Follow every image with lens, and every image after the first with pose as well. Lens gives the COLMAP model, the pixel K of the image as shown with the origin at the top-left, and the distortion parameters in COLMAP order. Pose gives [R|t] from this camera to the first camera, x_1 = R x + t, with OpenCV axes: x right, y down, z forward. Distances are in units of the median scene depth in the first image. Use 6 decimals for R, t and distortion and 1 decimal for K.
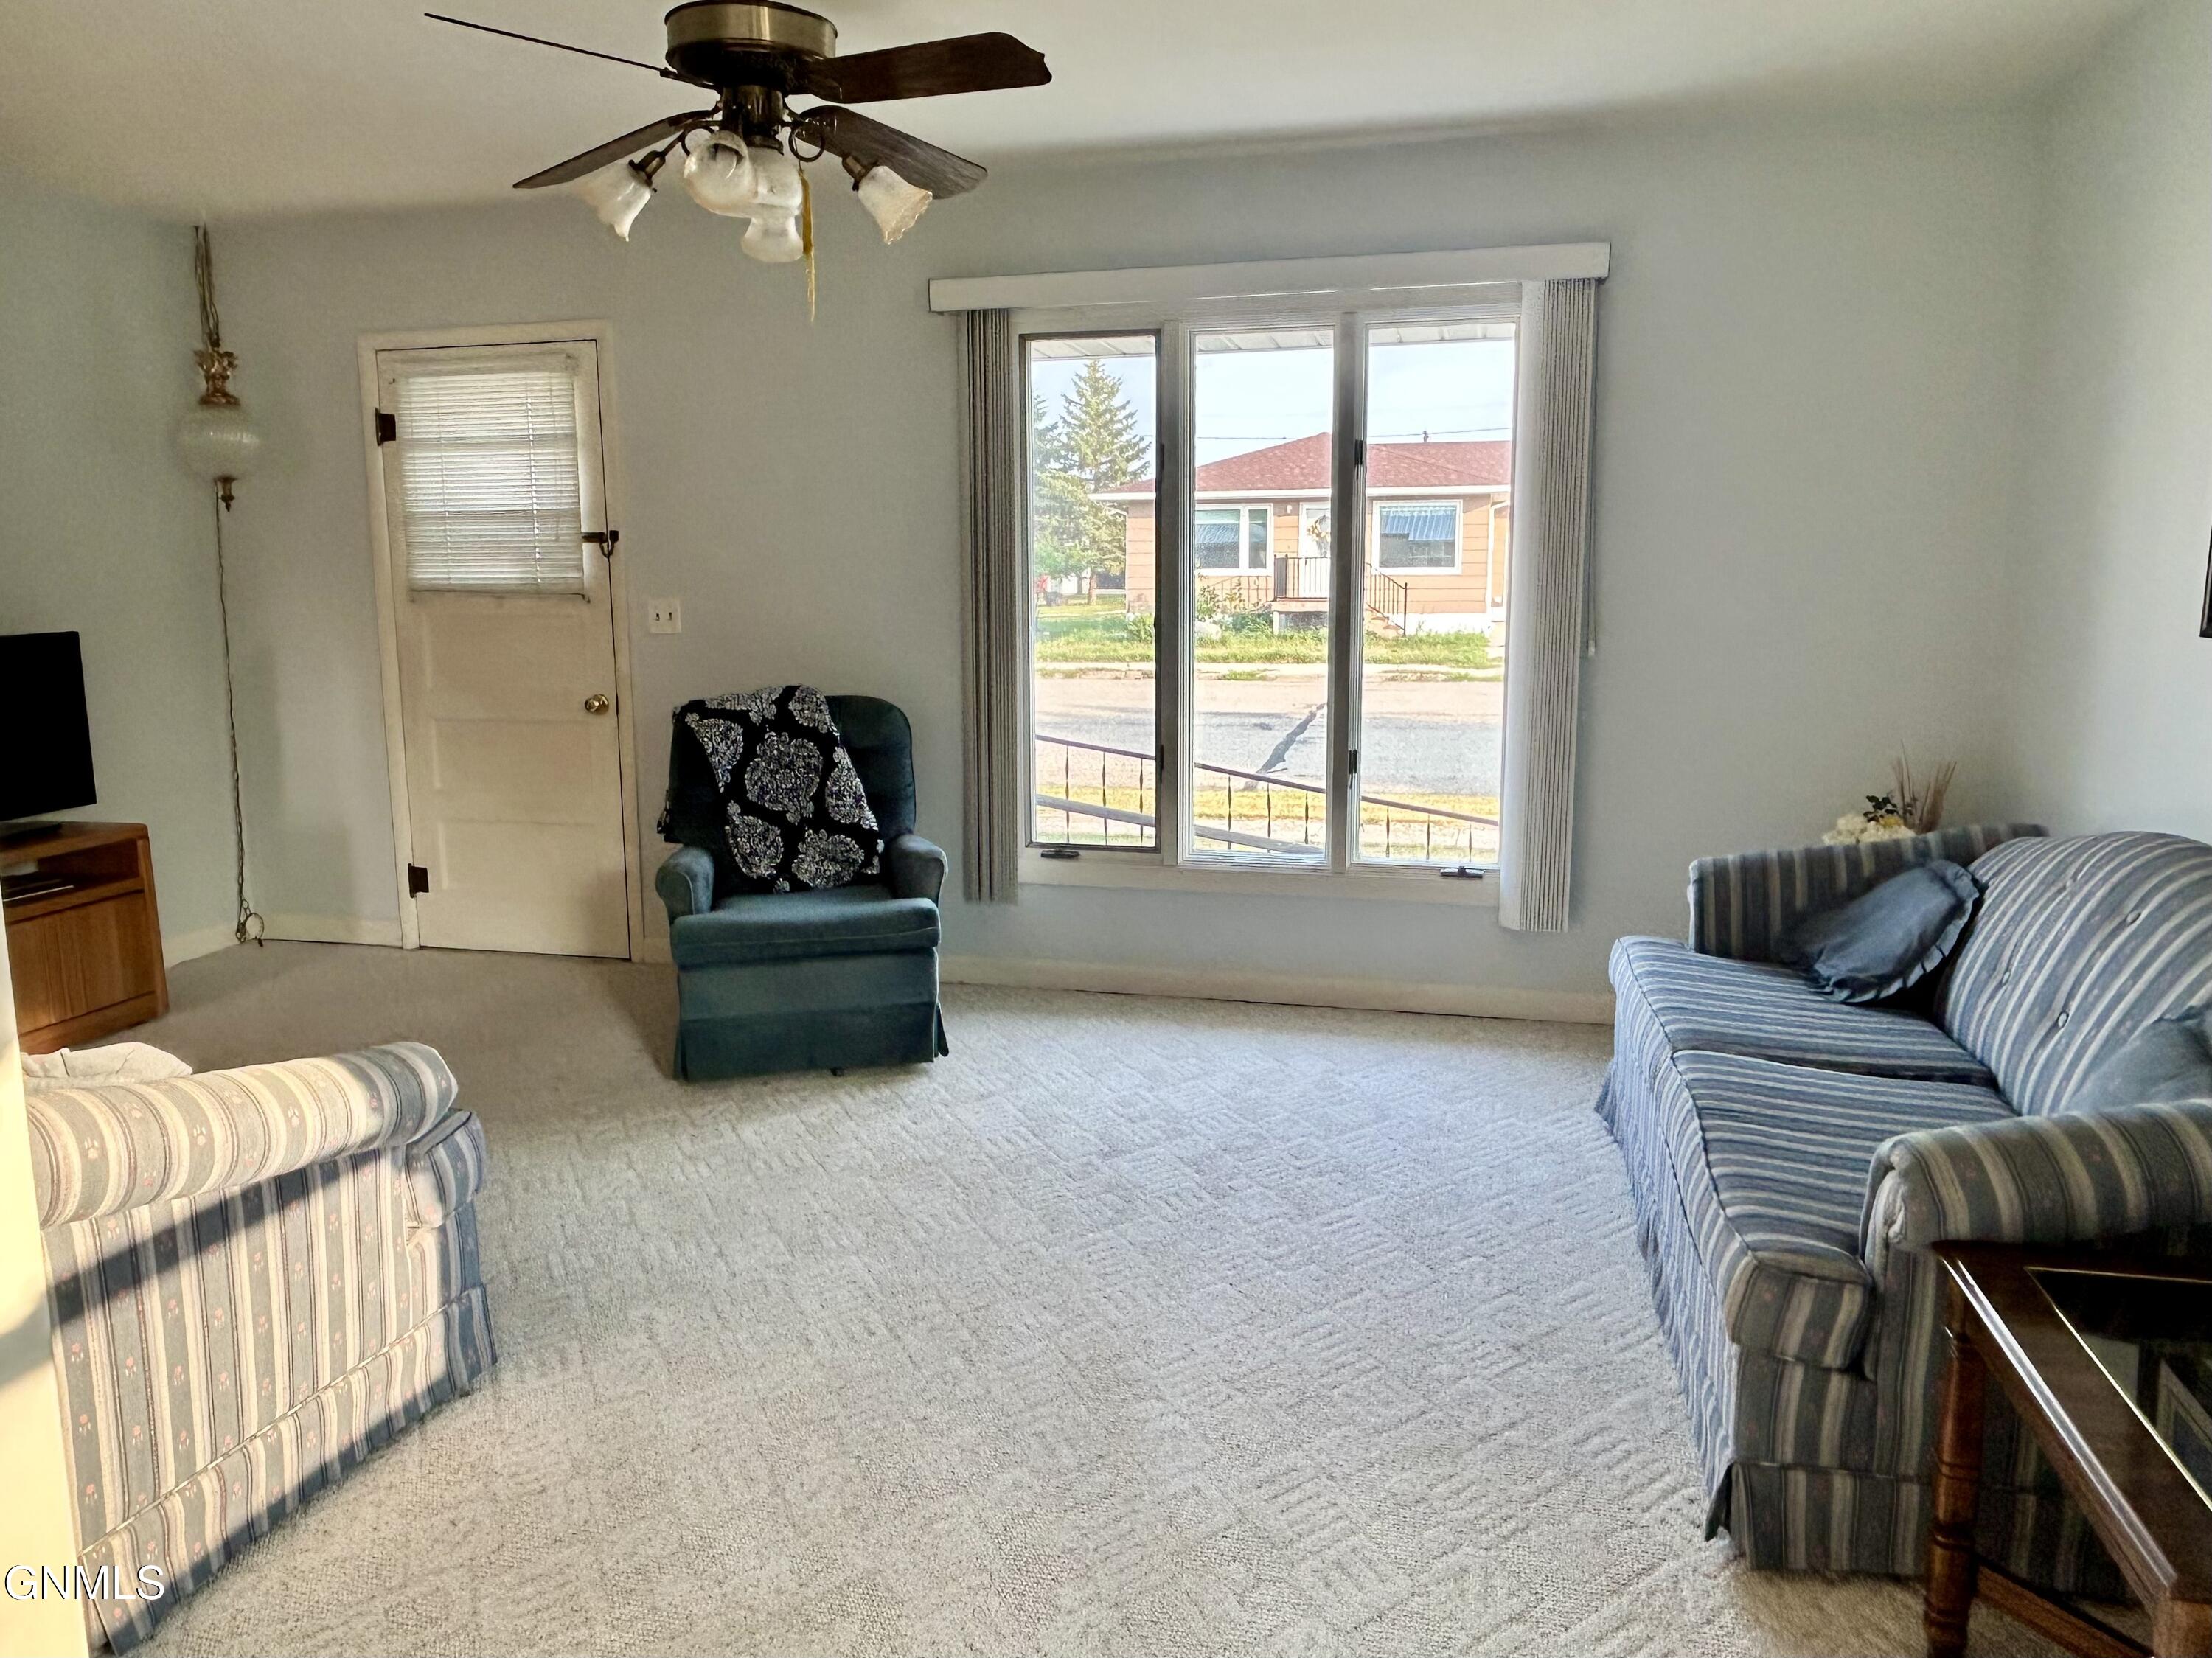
lens RADIAL K [[1525.6, 0, 1088.8], [0, 1525.6, 782.8], [0, 0, 1]] dist [-0.029961, -0.004294]
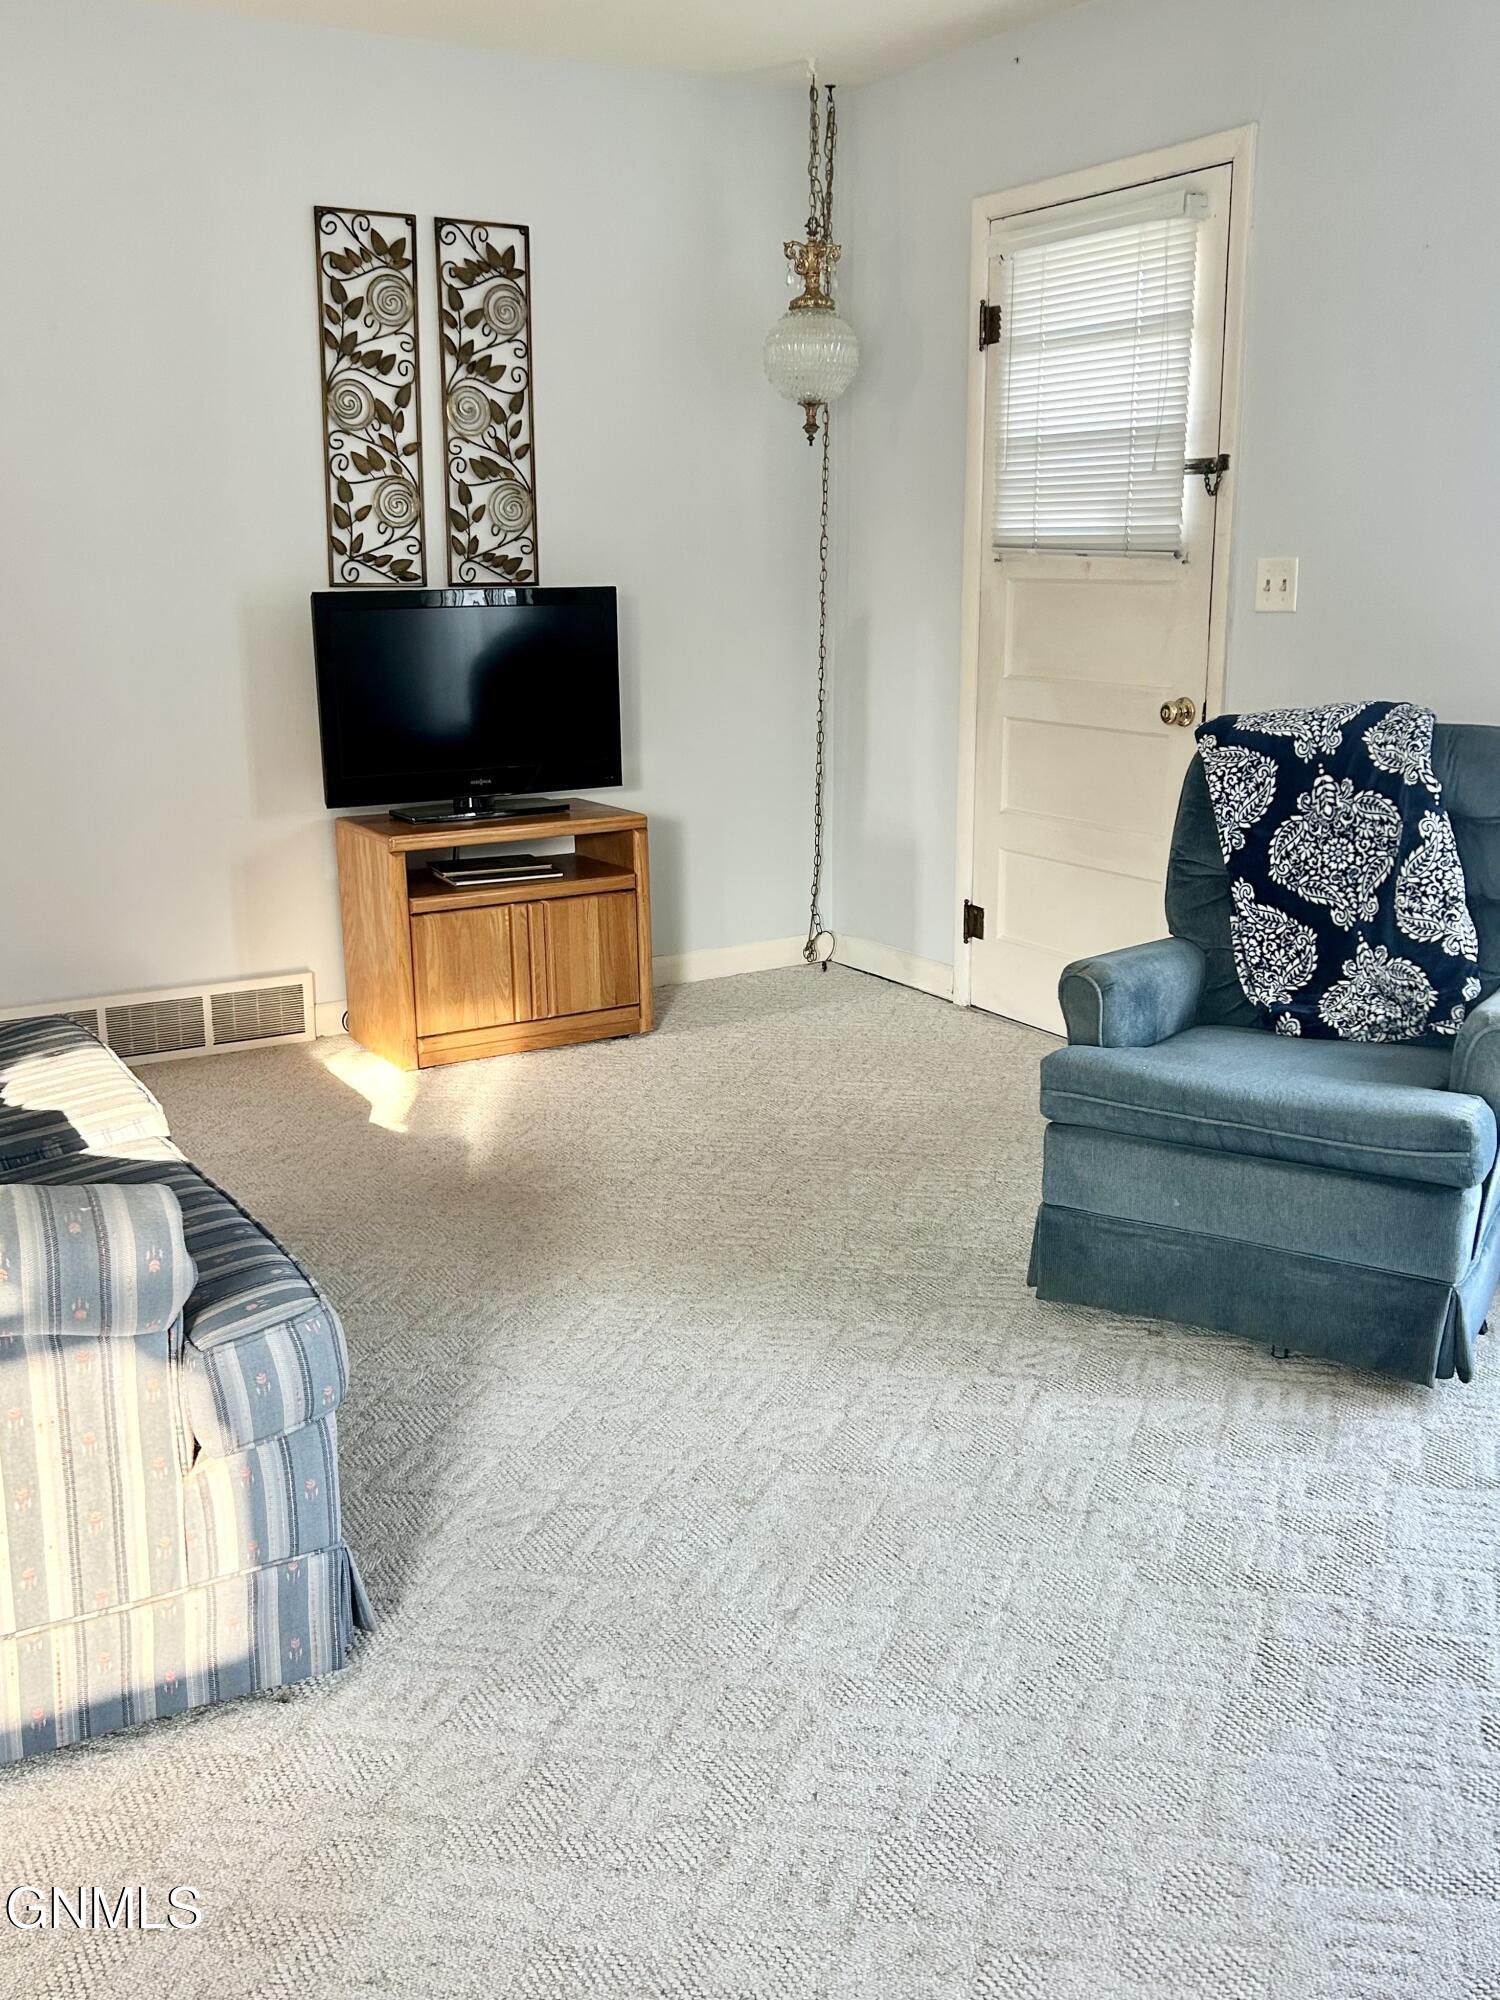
lens RADIAL K [[1787.3, 0, 737.9], [0, 1787.3, 952.1], [0, 0, 1]] dist [0.014852, -0.014203]
pose [[0.707996, 0.161610, -0.687476, 0.132212], [-0.103183, 0.986690, 0.125685, -0.029307], [0.698637, -0.018048, 0.715248, 0.313643]]
